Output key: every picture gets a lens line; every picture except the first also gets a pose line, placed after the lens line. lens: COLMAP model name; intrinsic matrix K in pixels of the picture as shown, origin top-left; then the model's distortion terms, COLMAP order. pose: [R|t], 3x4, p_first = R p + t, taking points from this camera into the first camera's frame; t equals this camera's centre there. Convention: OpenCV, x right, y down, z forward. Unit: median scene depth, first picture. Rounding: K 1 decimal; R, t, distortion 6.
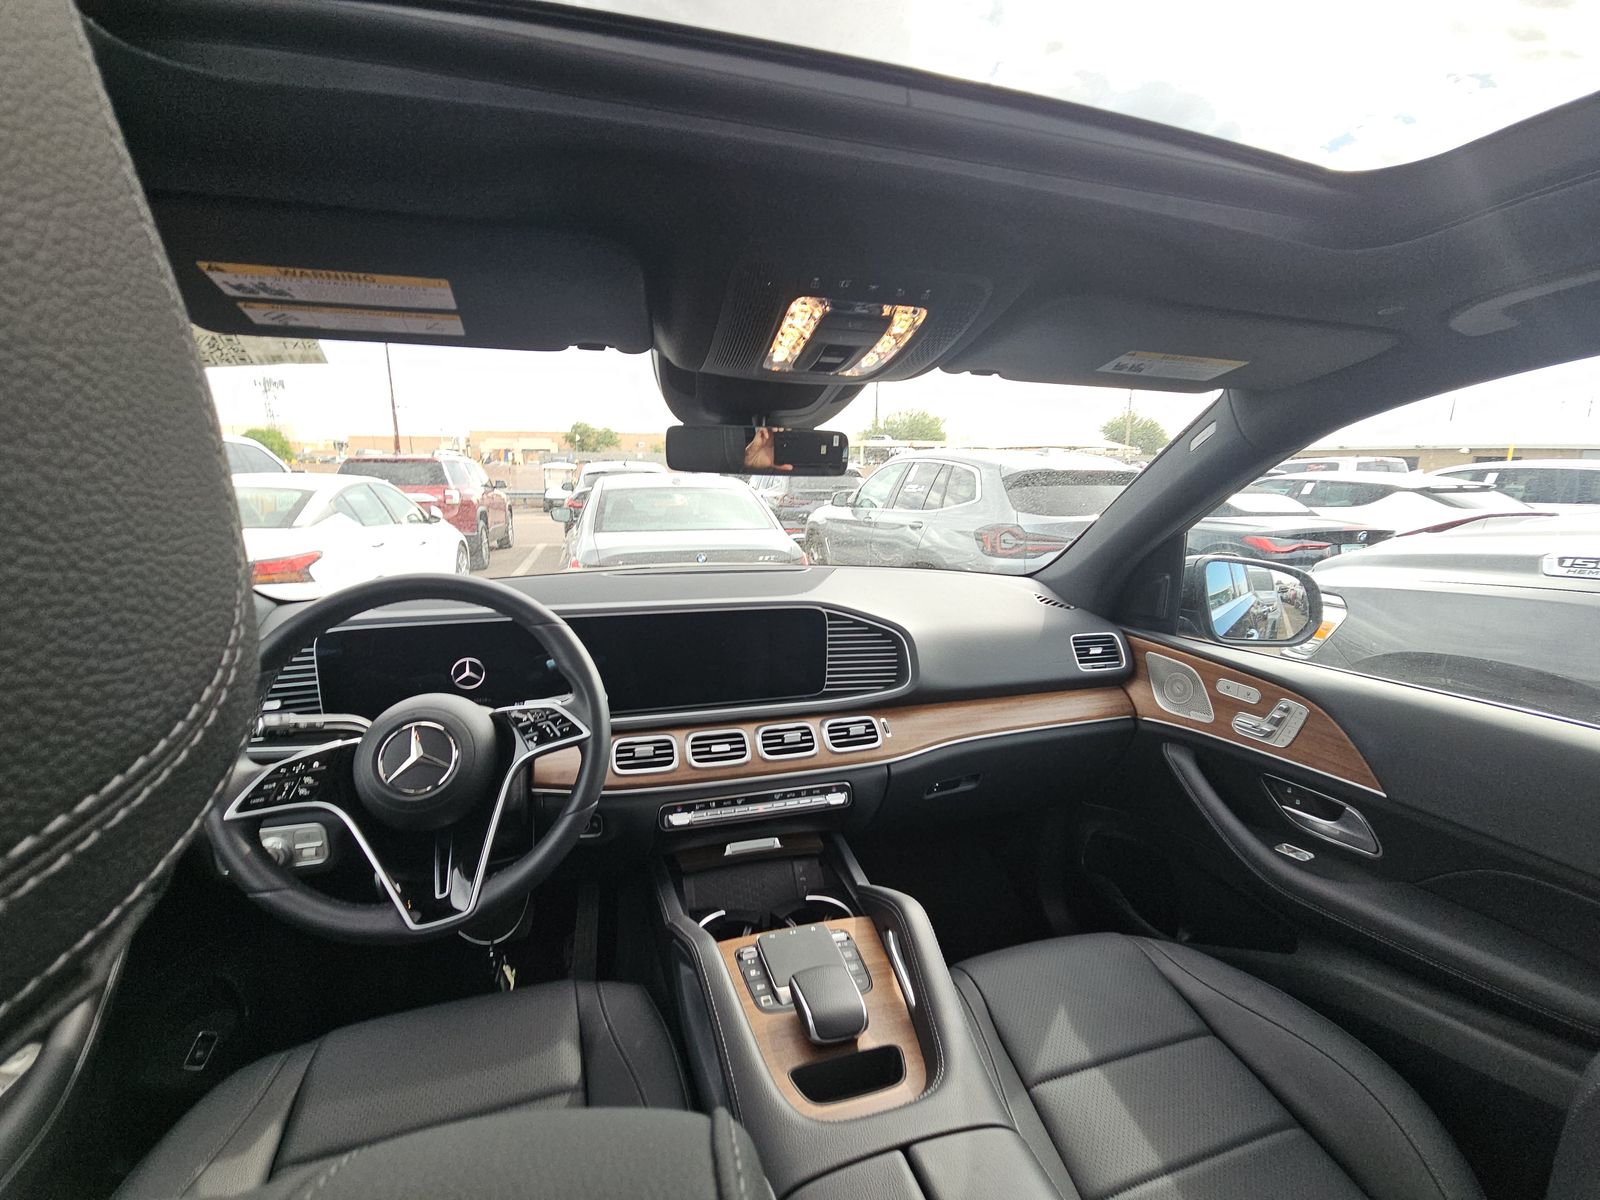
lens RADIAL K [[641.0, 0, 800.0], [0, 641.0, 600.0], [0, 0, 1]] dist [0.000891, -0.007010]
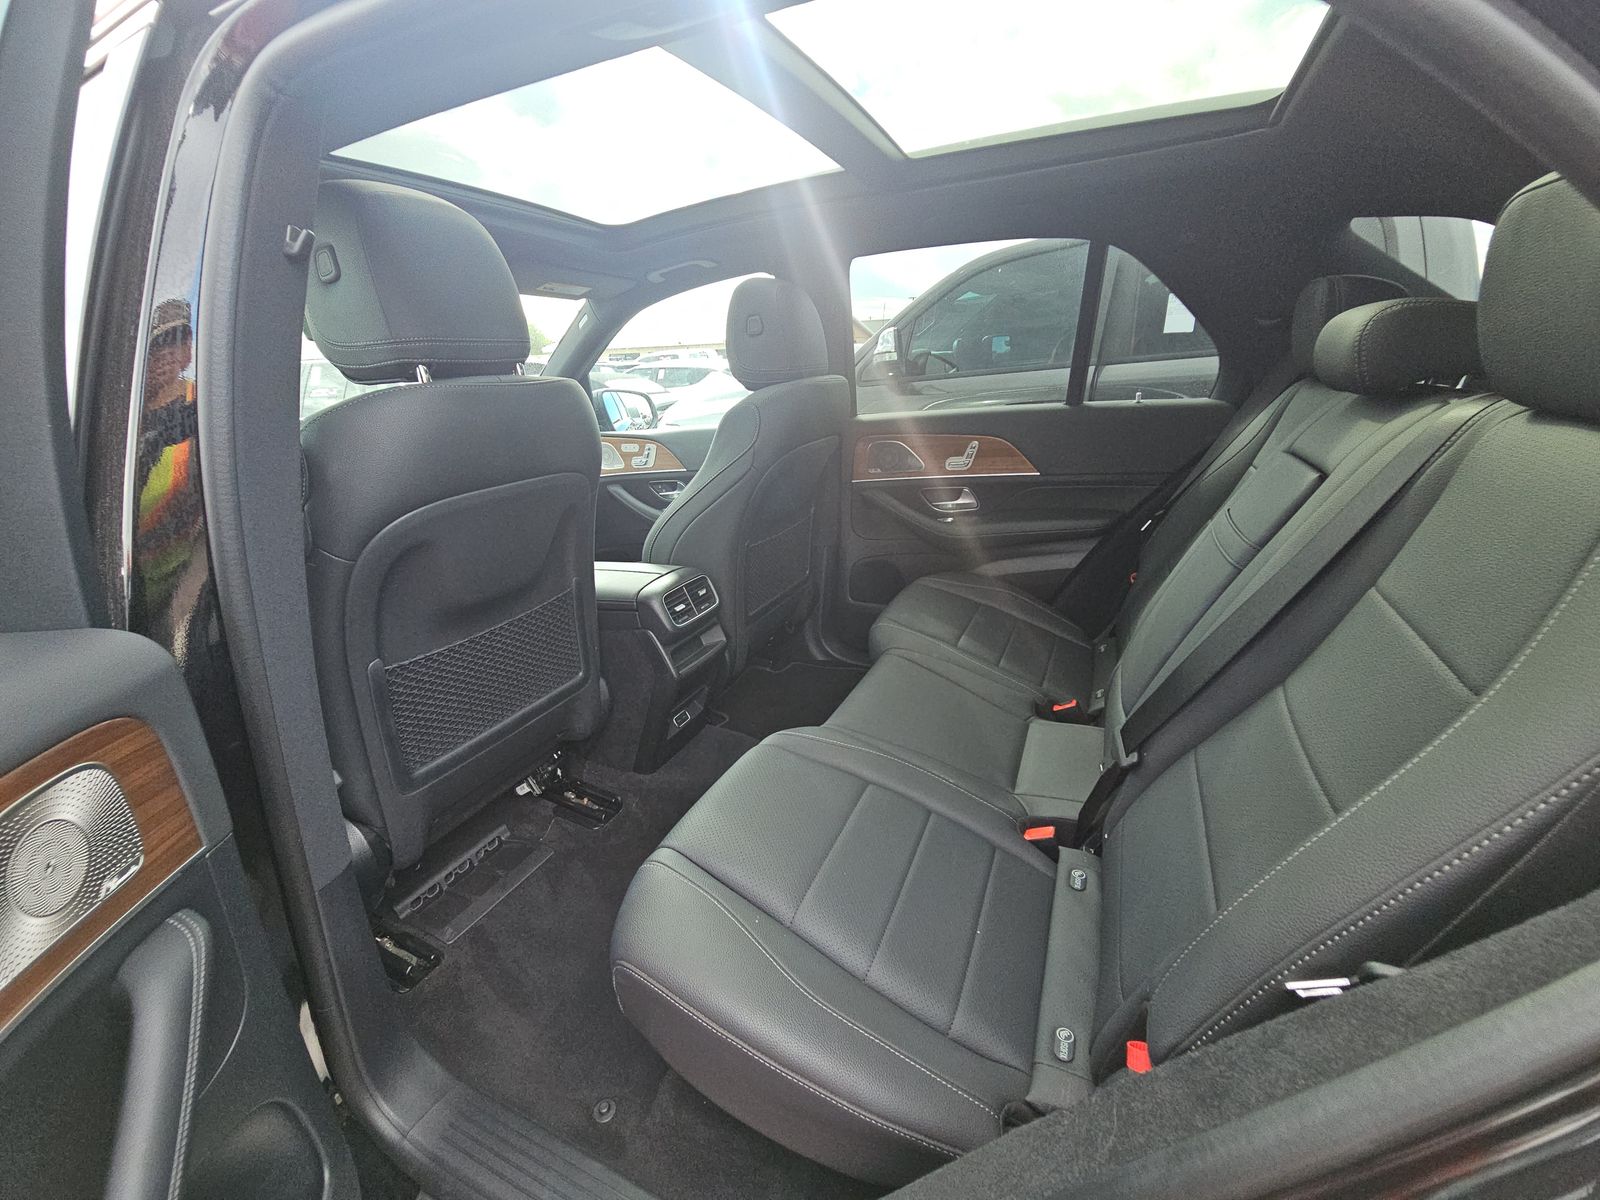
lens RADIAL K [[641.0, 0, 800.0], [0, 641.0, 600.0], [0, 0, 1]] dist [0.000891, -0.007010]
pose [[0.654650, -0.297483, 0.694936, -0.140800], [0.199413, 0.954708, 0.220832, 0.065076], [-0.729155, -0.005988, 0.684322, -0.212872]]
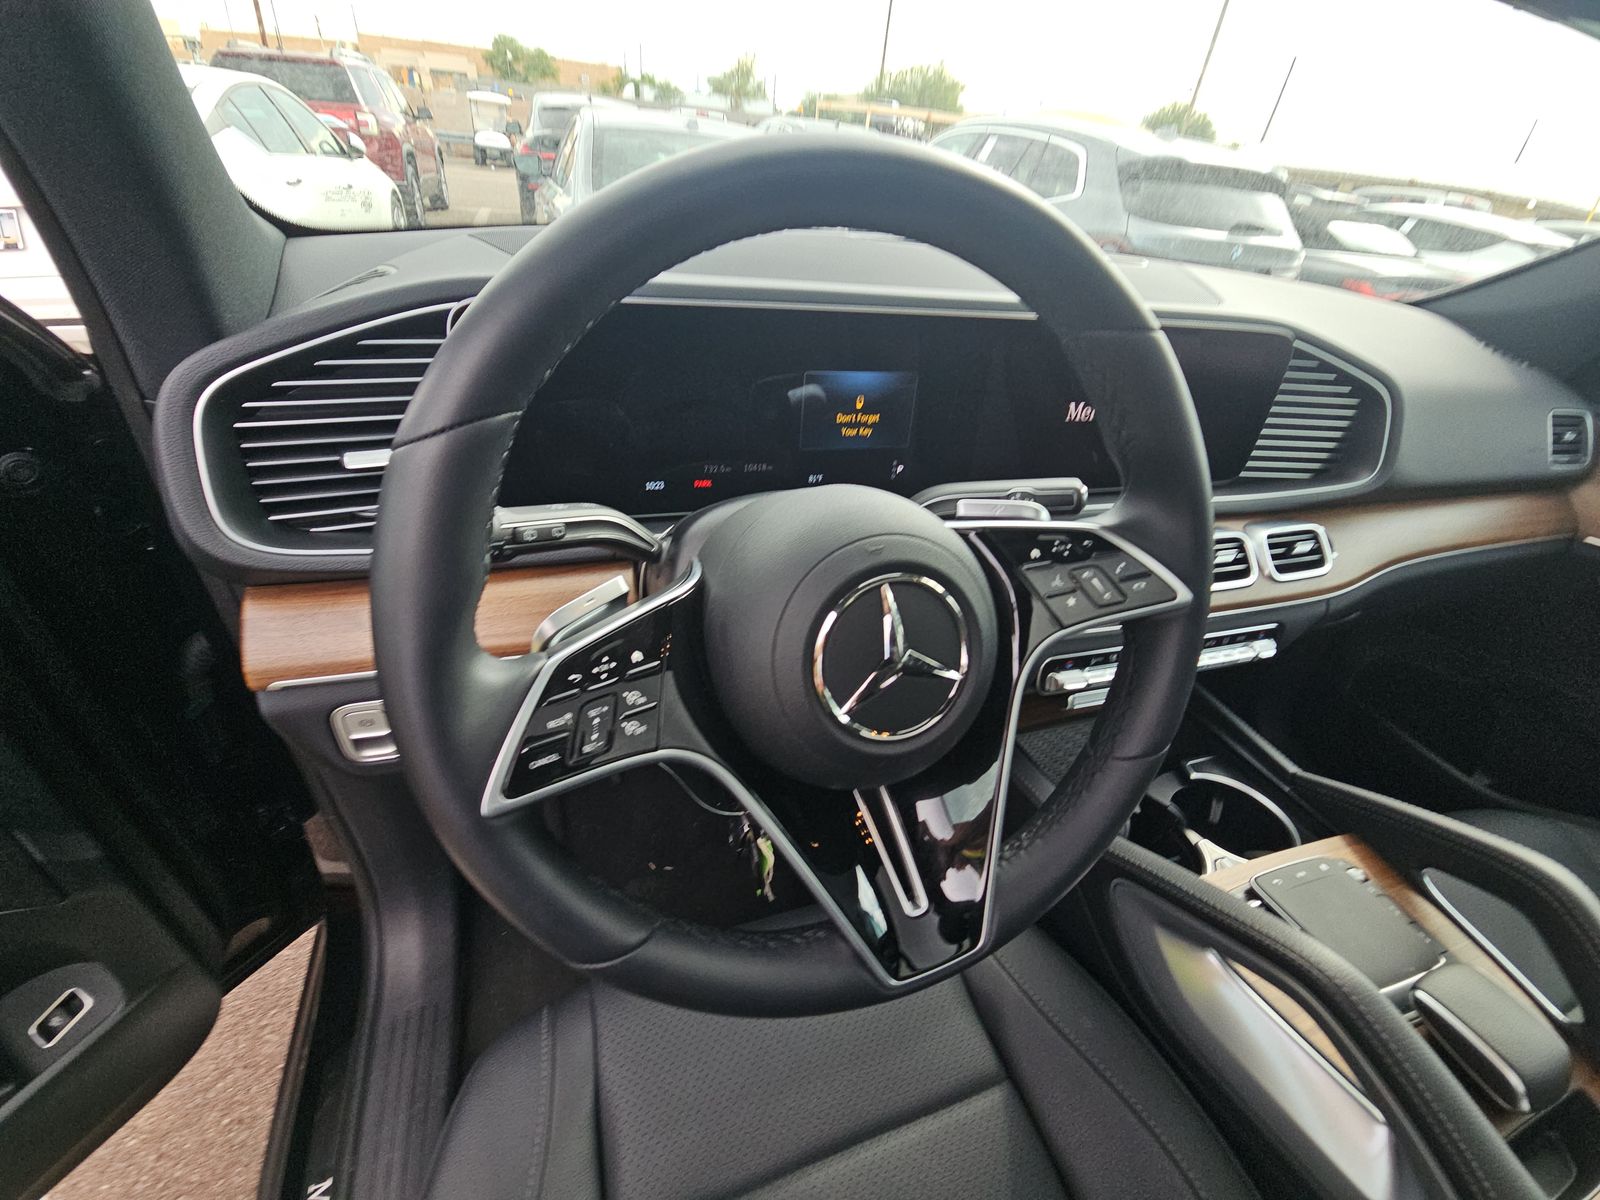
lens RADIAL K [[641.0, 0, 800.0], [0, 641.0, 600.0], [0, 0, 1]] dist [0.000891, -0.007010]
pose [[0.995416, 0.055983, 0.077539, -0.109959], [-0.082760, 0.910557, 0.405015, 0.008841], [-0.047930, -0.409575, 0.911016, 0.103929]]
